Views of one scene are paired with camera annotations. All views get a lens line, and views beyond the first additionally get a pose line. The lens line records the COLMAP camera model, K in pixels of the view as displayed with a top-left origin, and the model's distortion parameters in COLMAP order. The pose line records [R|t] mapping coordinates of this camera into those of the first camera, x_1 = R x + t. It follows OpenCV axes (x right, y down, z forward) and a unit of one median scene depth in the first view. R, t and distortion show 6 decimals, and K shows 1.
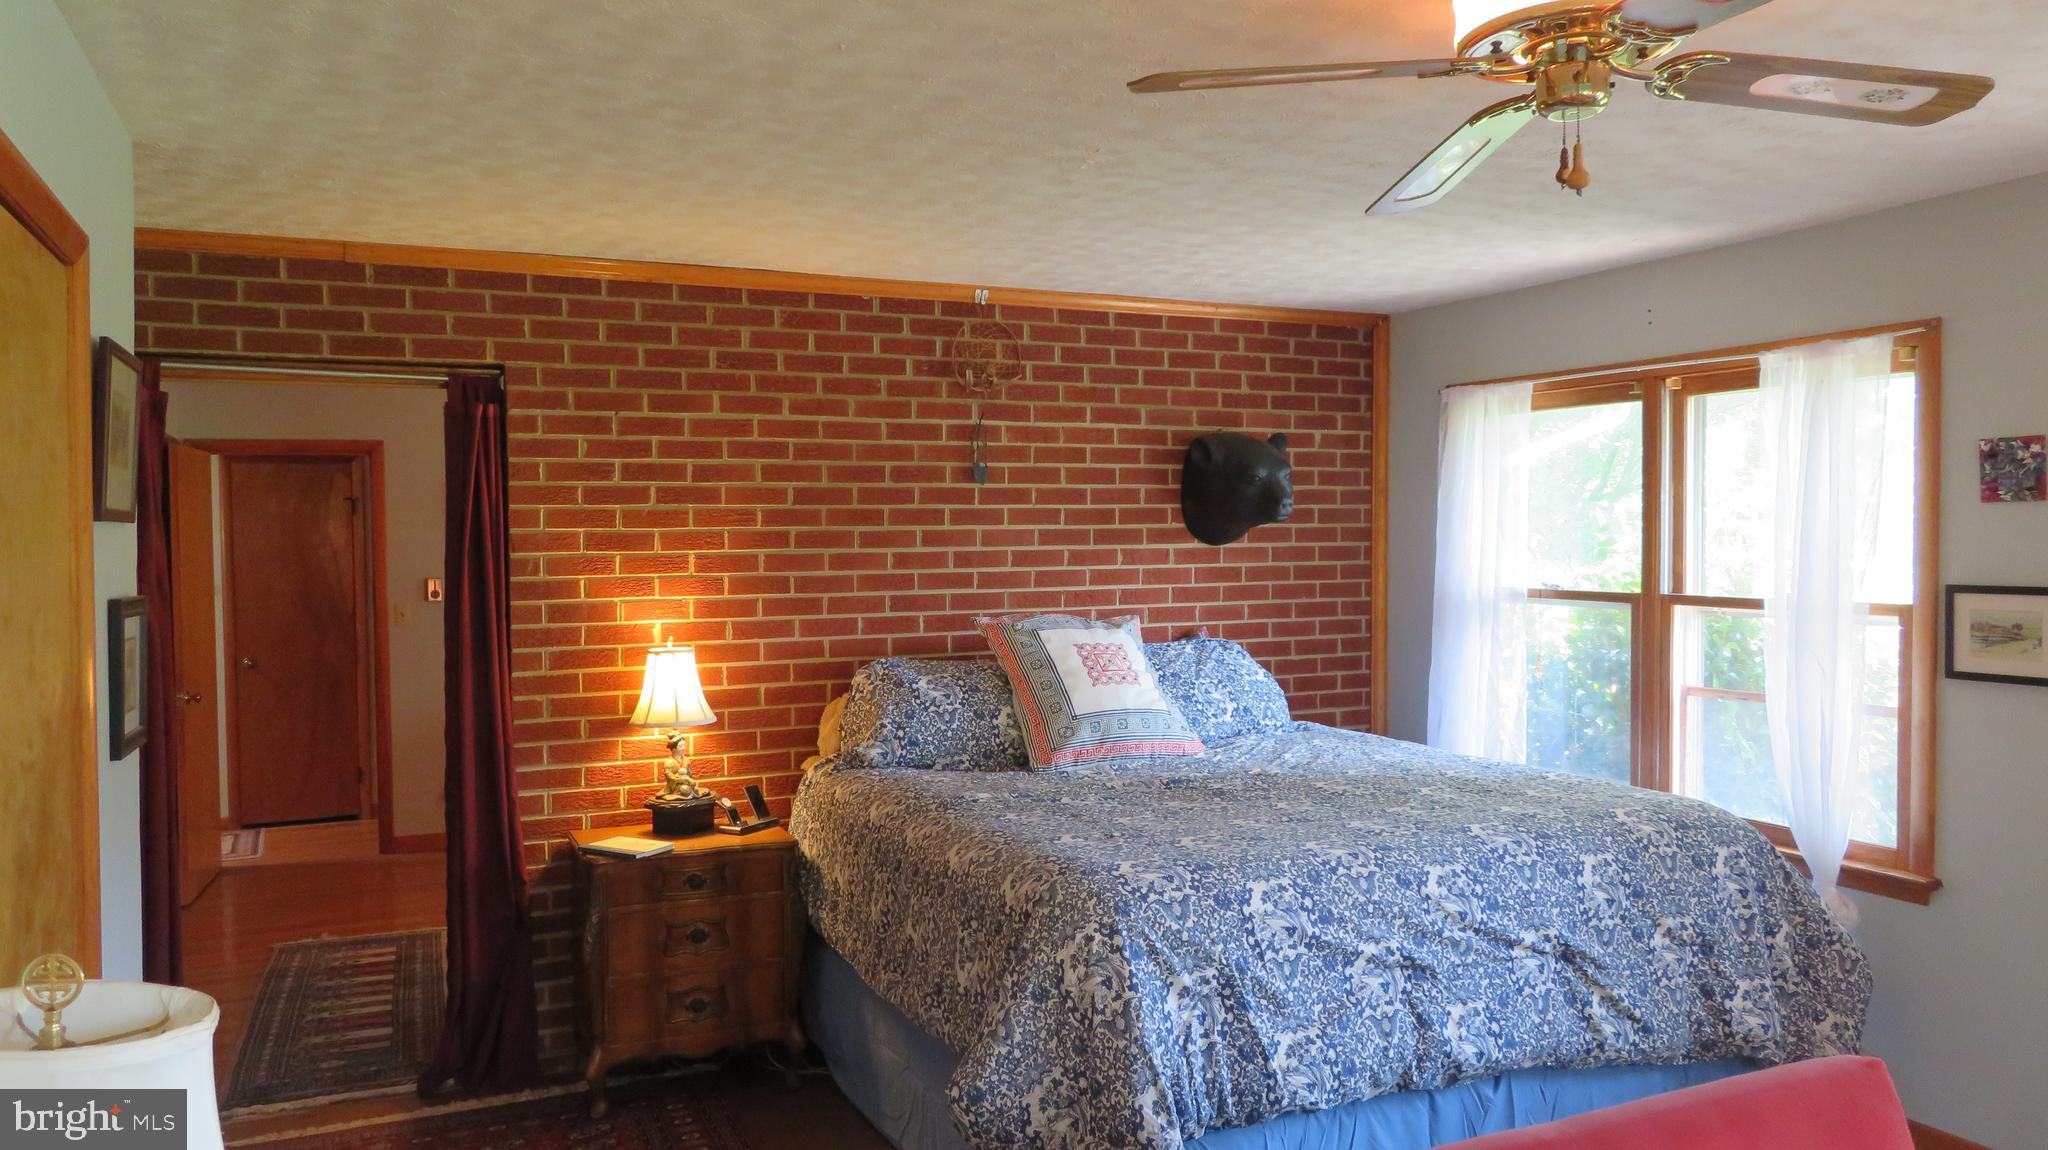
lens RADIAL K [[1459.4, 0, 1017.6], [0, 1459.4, 572.6], [0, 0, 1]] dist [-0.014832, 0.011189]
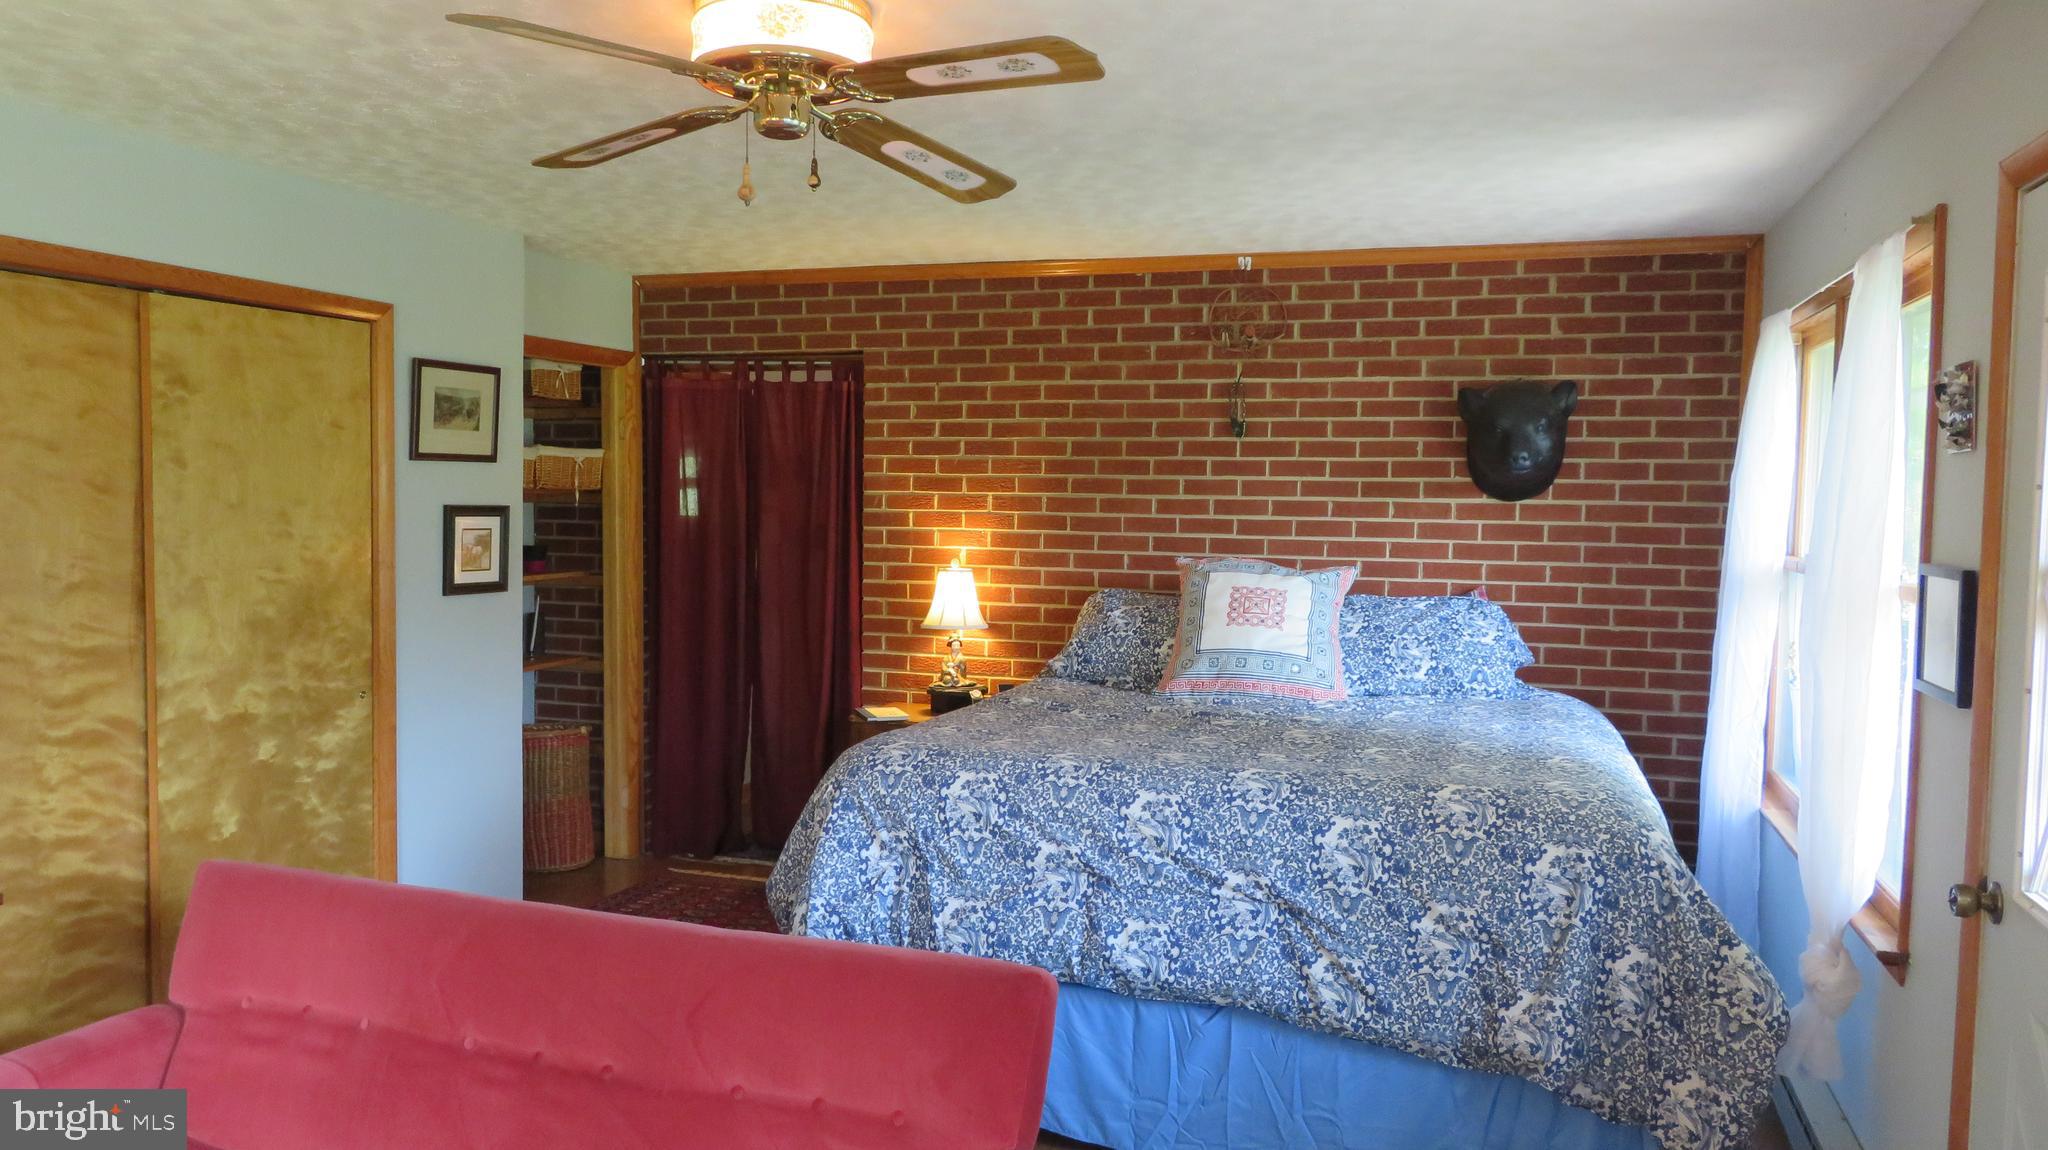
lens RADIAL K [[1459.4, 0, 1017.6], [0, 1459.4, 572.6], [0, 0, 1]] dist [-0.014832, 0.011189]
pose [[0.728937, 0.057211, -0.682186, 0.640988], [-0.037602, 0.998344, 0.043546, -0.001931], [0.683547, -0.006090, 0.729881, 0.105124]]
